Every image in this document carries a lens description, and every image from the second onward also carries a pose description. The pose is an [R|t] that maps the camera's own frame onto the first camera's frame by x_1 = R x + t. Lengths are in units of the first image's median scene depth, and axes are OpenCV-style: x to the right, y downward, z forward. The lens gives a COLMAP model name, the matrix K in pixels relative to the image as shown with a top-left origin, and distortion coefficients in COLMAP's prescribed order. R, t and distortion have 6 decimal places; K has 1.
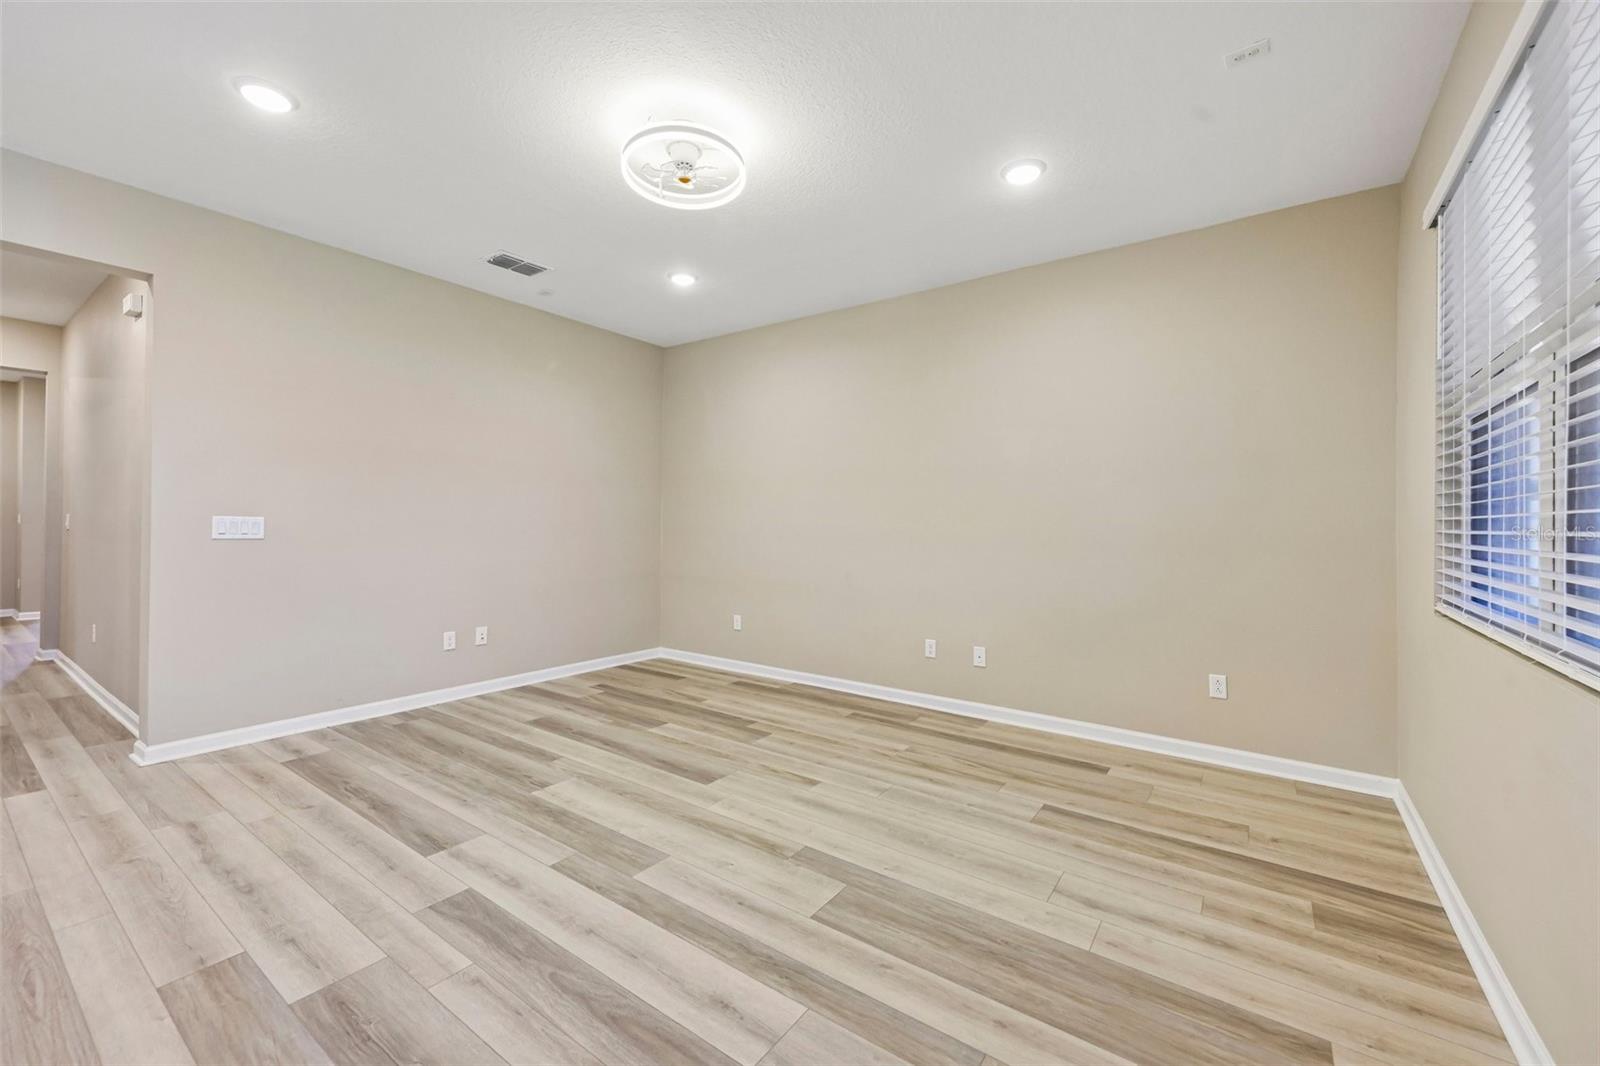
lens RADIAL K [[633.6, 0, 803.9], [0, 633.6, 525.8], [0, 0, 1]] dist [0.011961, -0.003264]
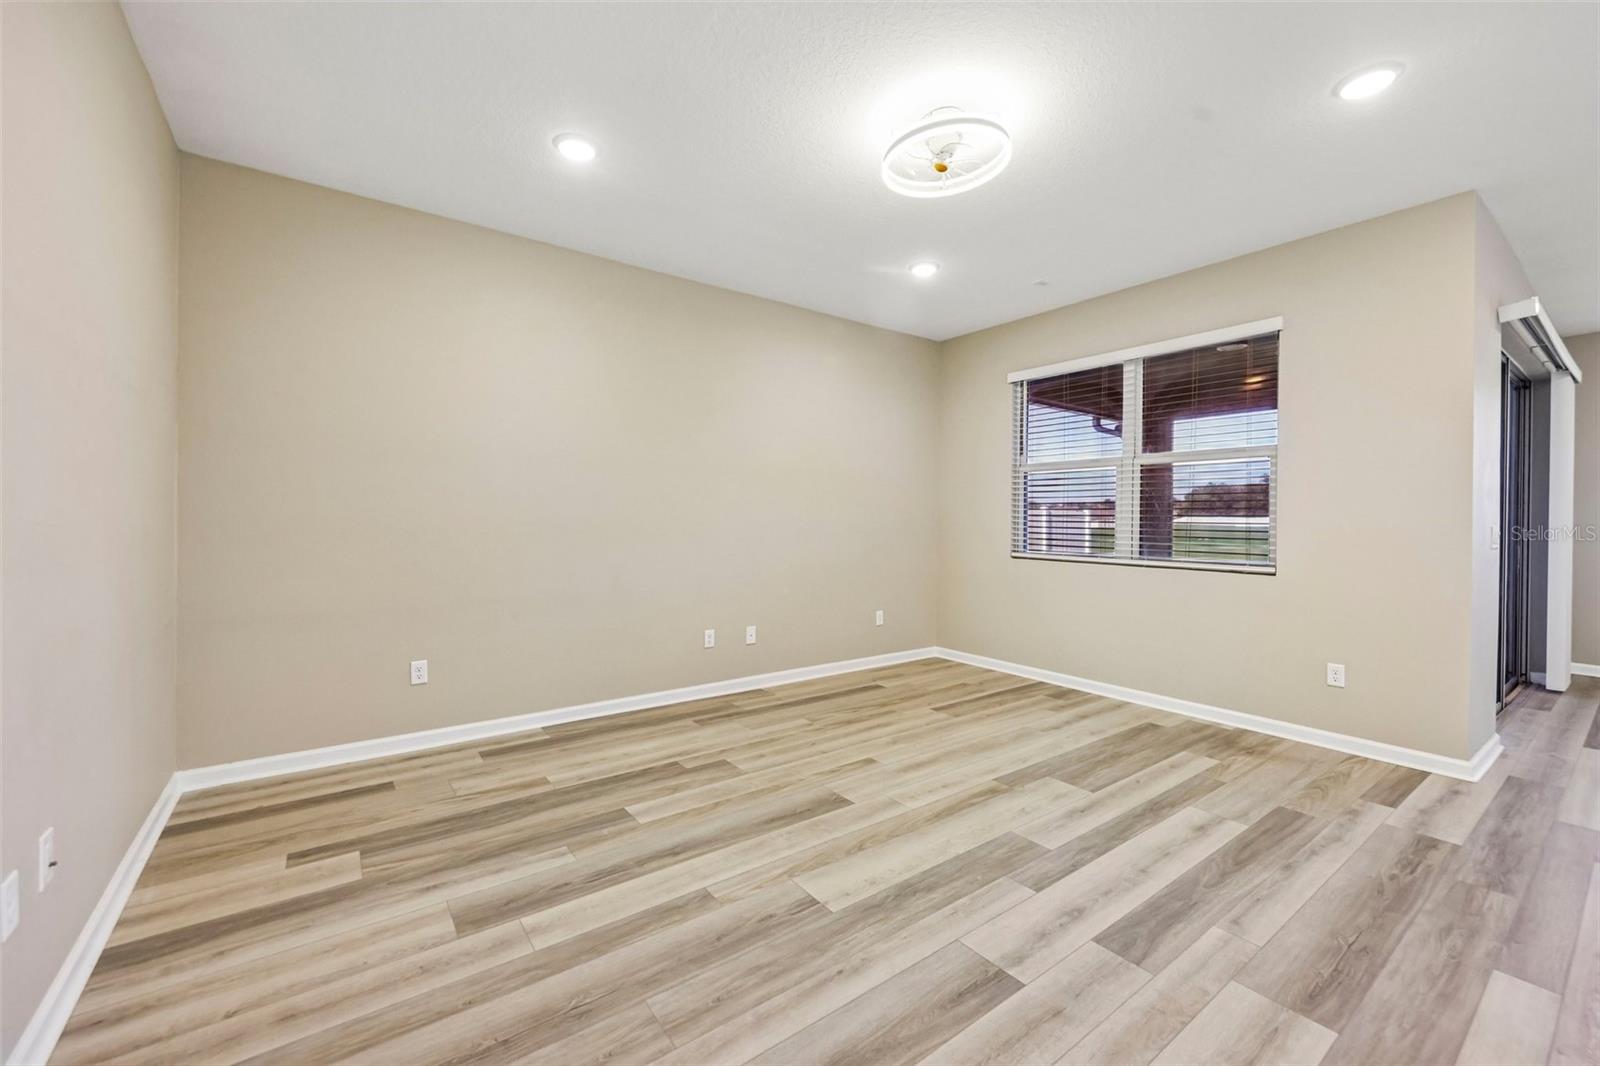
lens RADIAL K [[633.6, 0, 796.2], [0, 633.6, 526.8], [0, 0, 1]] dist [0.011961, -0.003264]
pose [[0.323994, -0.022843, 0.945783, -1.031880], [-0.001162, 0.999698, 0.024543, -0.017432], [-0.946058, -0.009051, 0.323870, 0.772352]]
